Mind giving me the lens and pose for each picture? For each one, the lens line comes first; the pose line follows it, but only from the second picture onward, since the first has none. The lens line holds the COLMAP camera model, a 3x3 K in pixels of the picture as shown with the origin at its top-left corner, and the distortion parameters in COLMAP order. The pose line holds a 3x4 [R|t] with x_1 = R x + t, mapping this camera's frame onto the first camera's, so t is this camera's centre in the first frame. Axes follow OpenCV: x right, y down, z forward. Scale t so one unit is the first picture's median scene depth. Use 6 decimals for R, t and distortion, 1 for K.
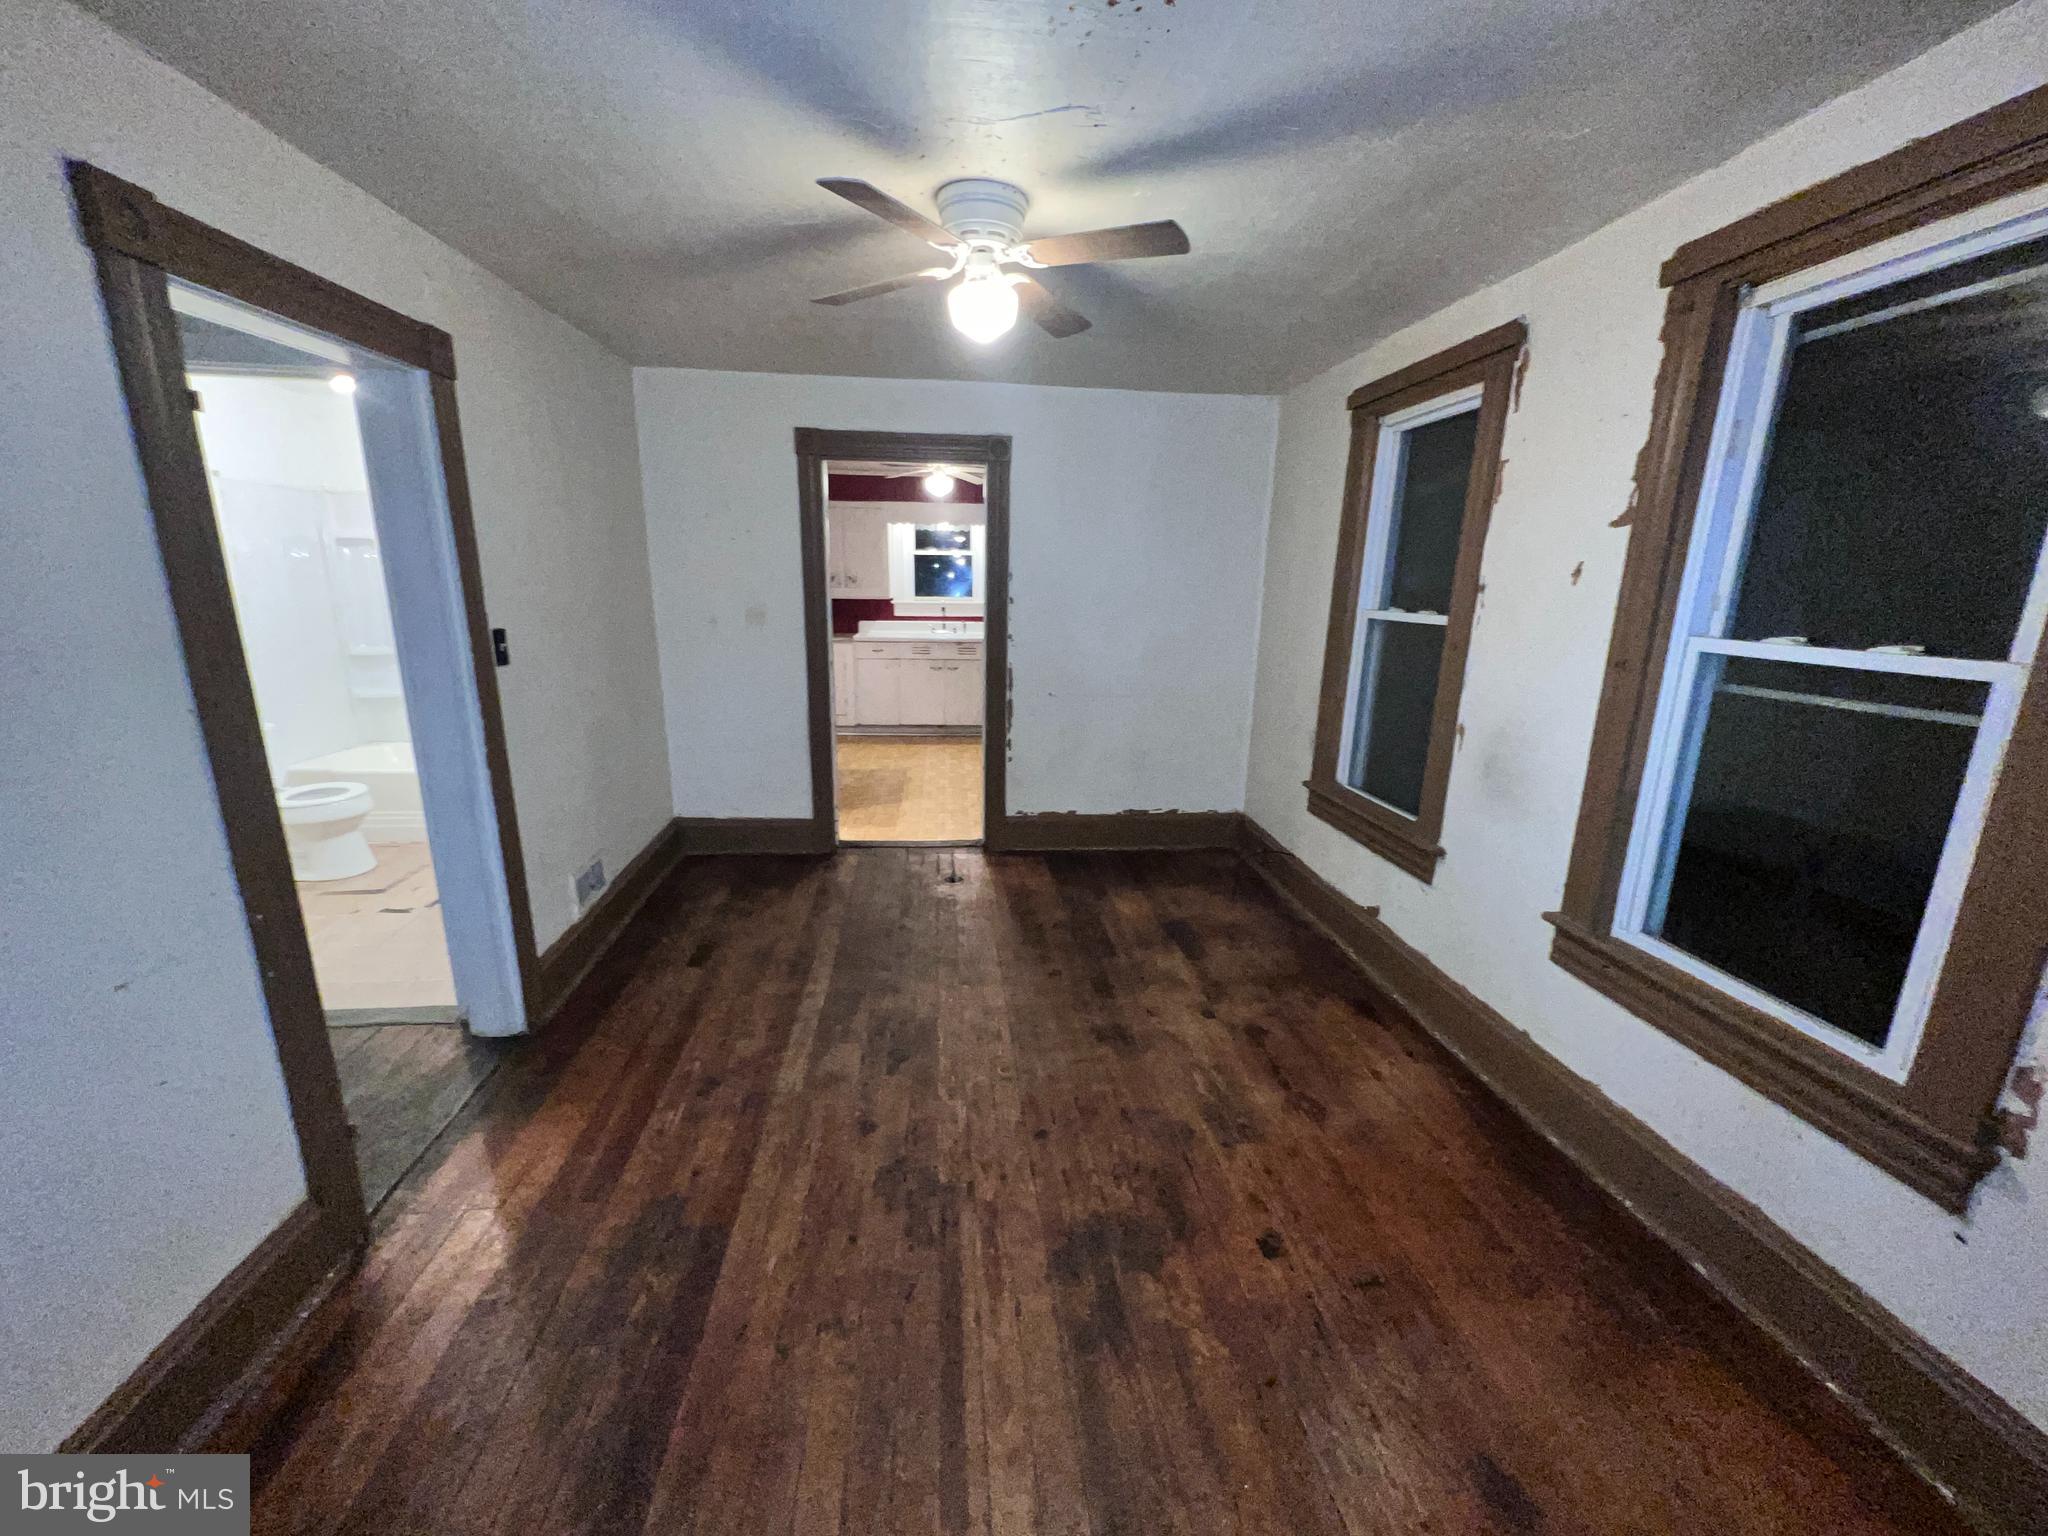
lens RADIAL K [[807.1, 0, 1024.0], [0, 807.1, 768.0], [0, 0, 1]] dist [-0.000416, -0.000020]
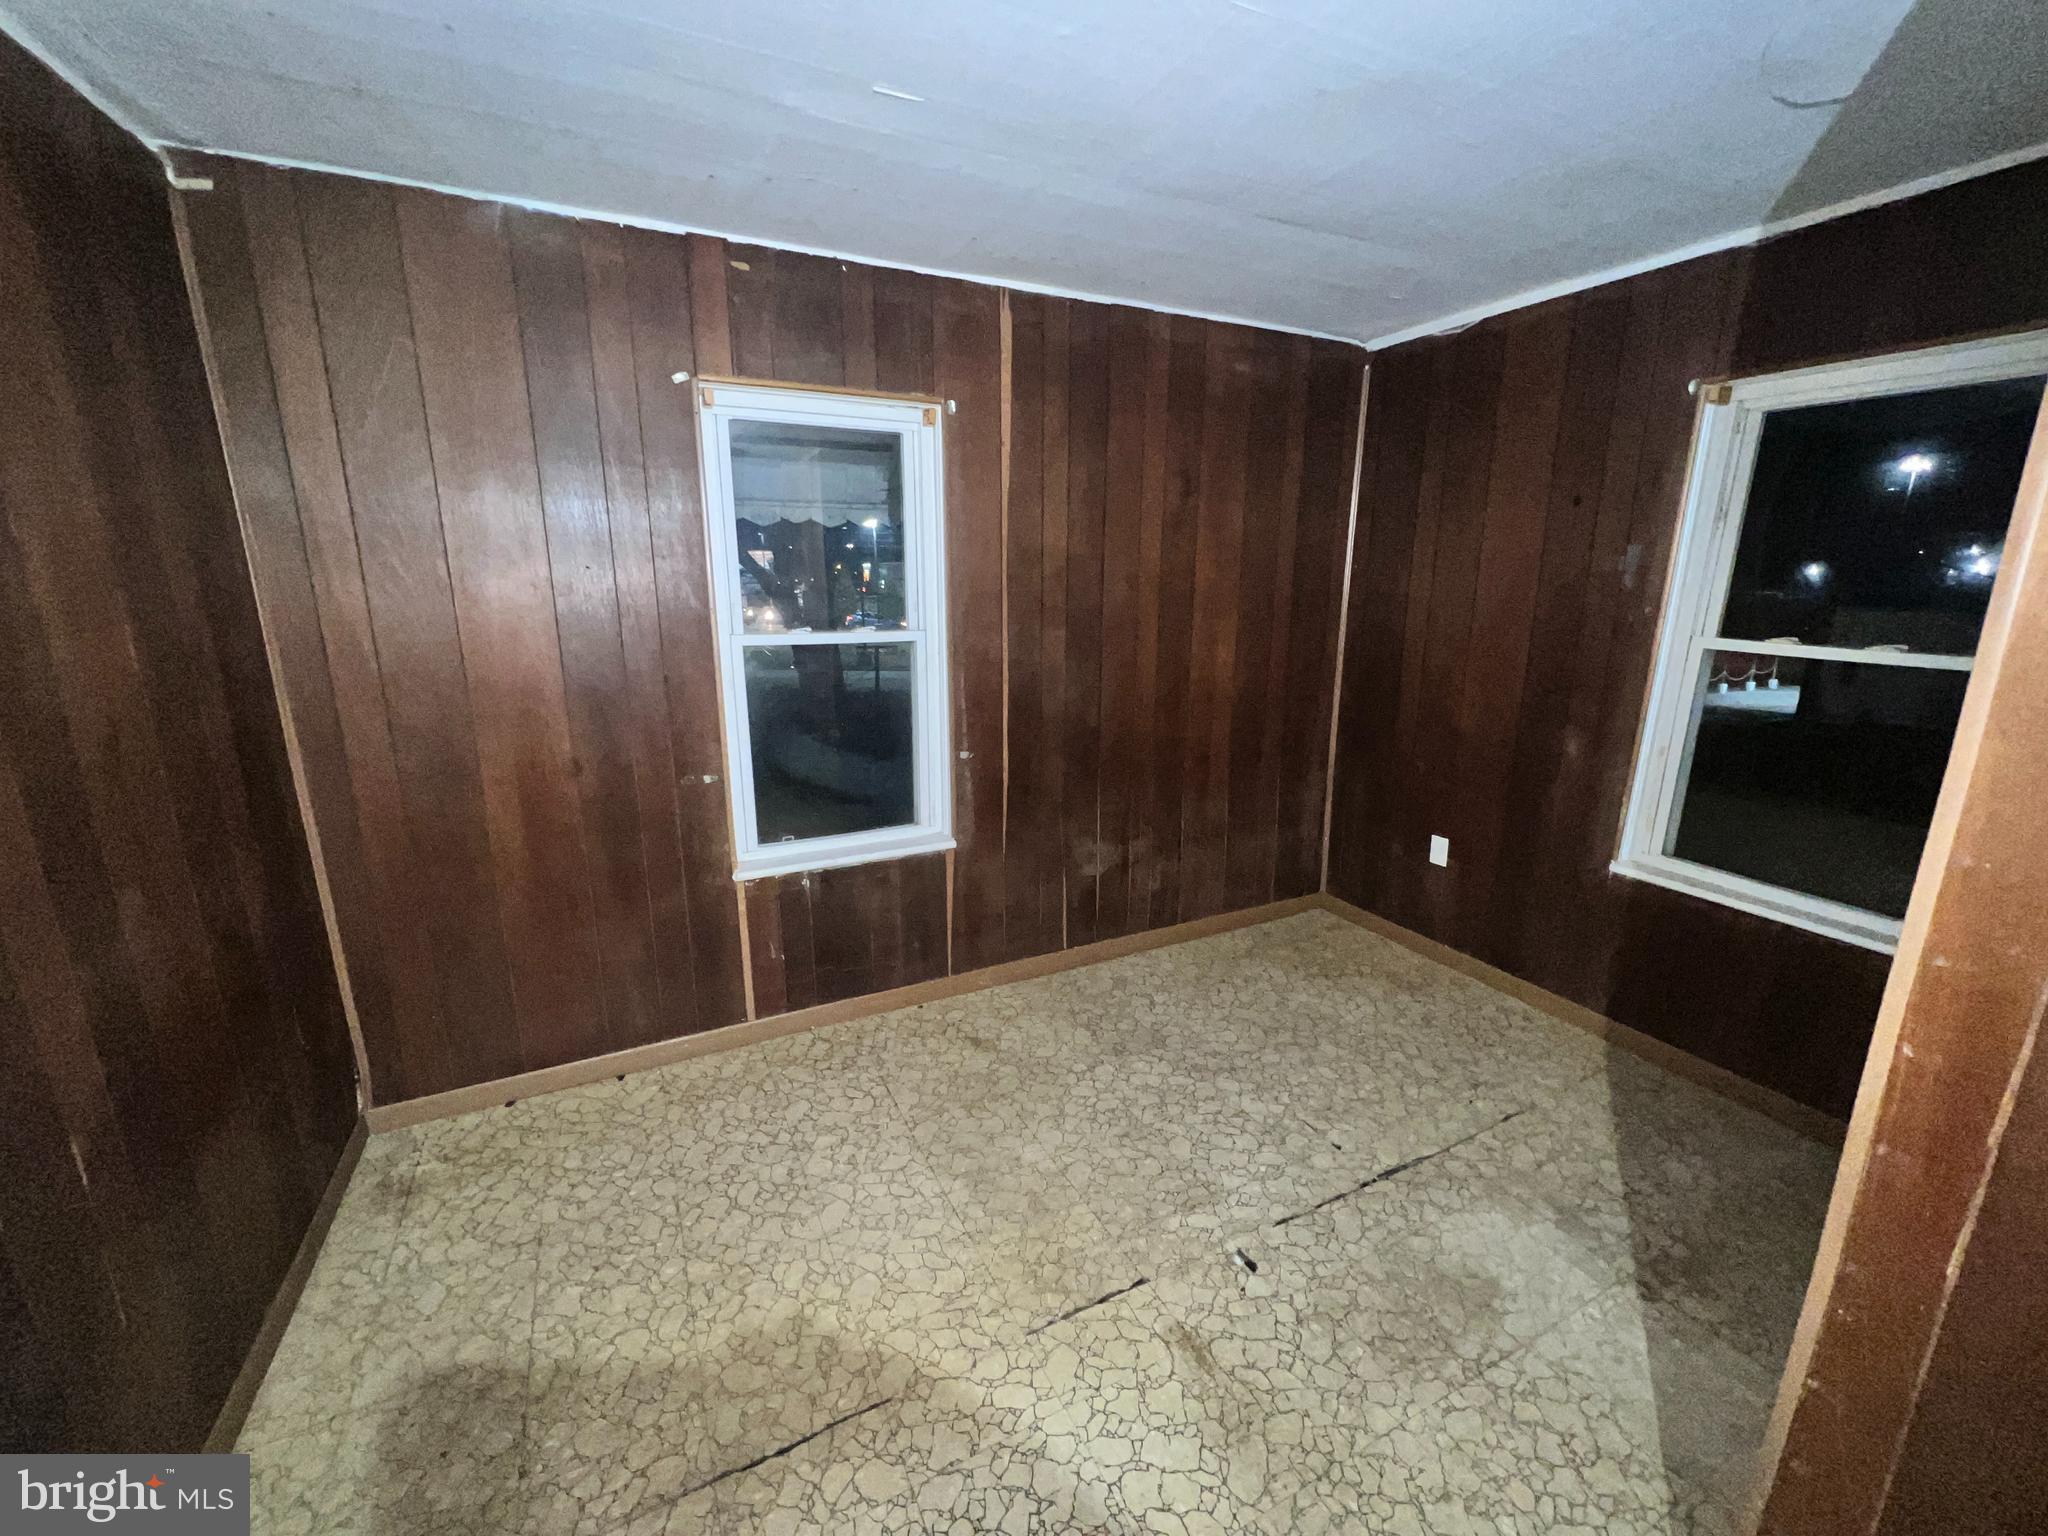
lens RADIAL K [[807.1, 0, 1024.0], [0, 807.1, 768.0], [0, 0, 1]] dist [-0.000416, -0.000020]
pose [[0.939546, -0.090694, 0.330195, -0.741516], [0.084989, 0.995877, 0.031705, -0.082760], [-0.331709, -0.001726, 0.943380, 0.080427]]
